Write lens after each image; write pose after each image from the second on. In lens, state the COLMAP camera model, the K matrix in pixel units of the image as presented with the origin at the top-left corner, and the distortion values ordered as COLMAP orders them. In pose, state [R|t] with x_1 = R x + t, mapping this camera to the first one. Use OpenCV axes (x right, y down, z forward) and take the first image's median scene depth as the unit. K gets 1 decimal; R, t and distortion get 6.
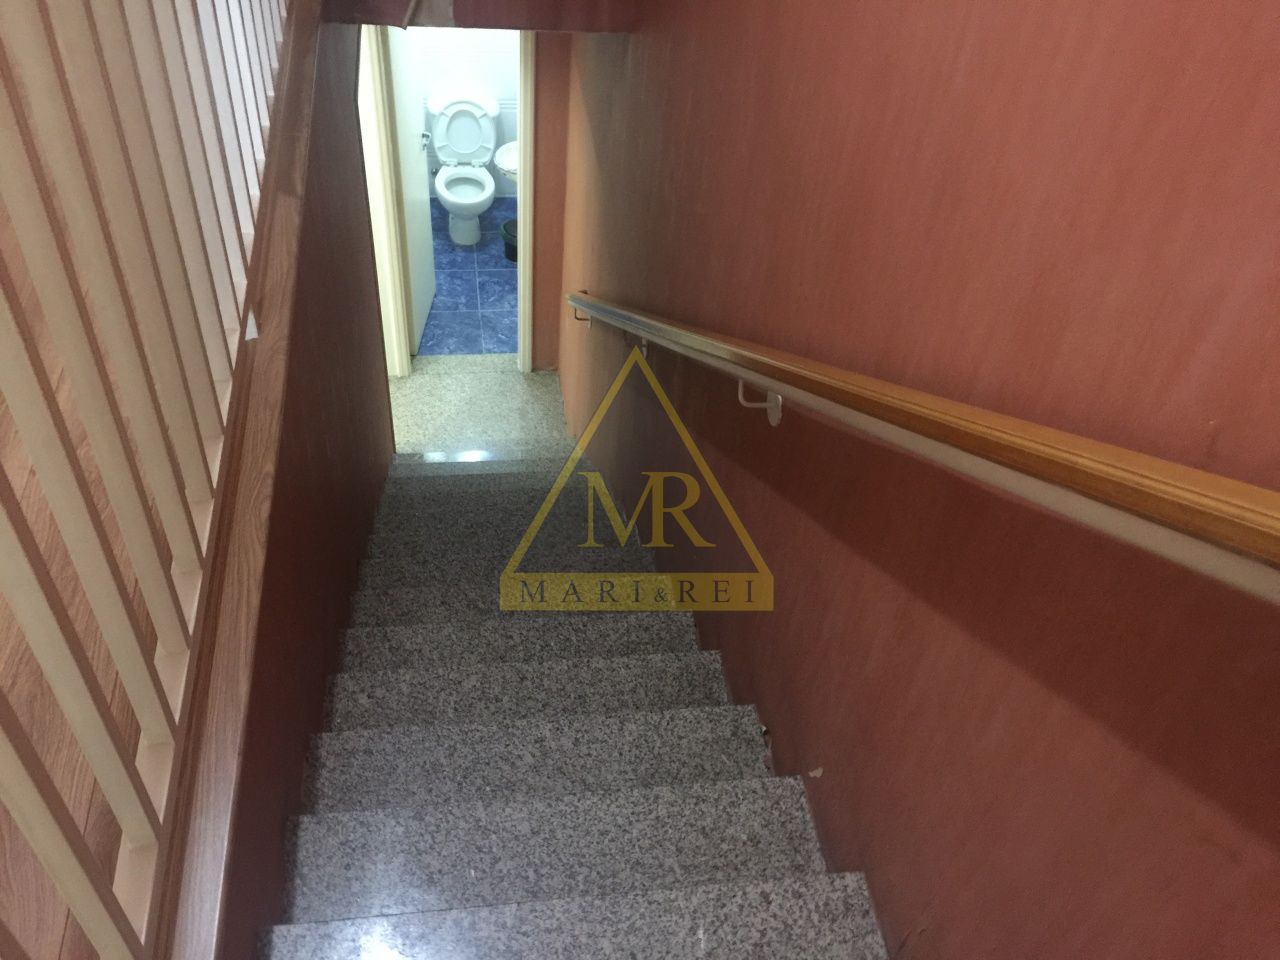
lens RADIAL K [[1106.0, 0, 638.0], [0, 1106.0, 481.1], [0, 0, 1]] dist [0.073935, -0.095906]
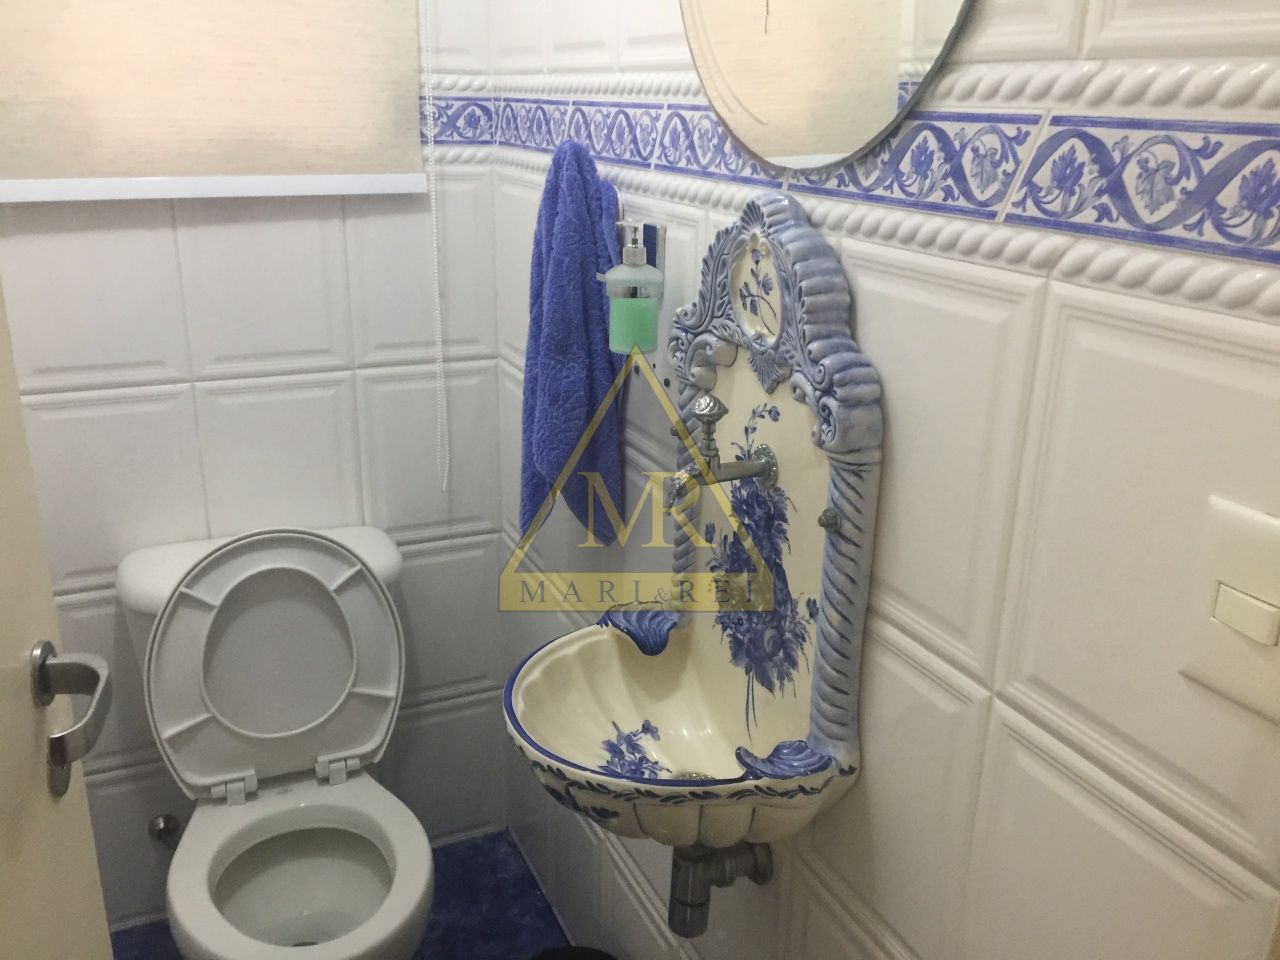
lens RADIAL K [[1106.0, 0, 641.9], [0, 1106.0, 481.3], [0, 0, 1]] dist [0.073935, -0.095906]
pose [[0.957248, -0.149609, 0.247575, -0.132516], [0.243488, 0.878804, -0.410387, -0.221869], [-0.156172, 0.453124, 0.877661, 0.738084]]
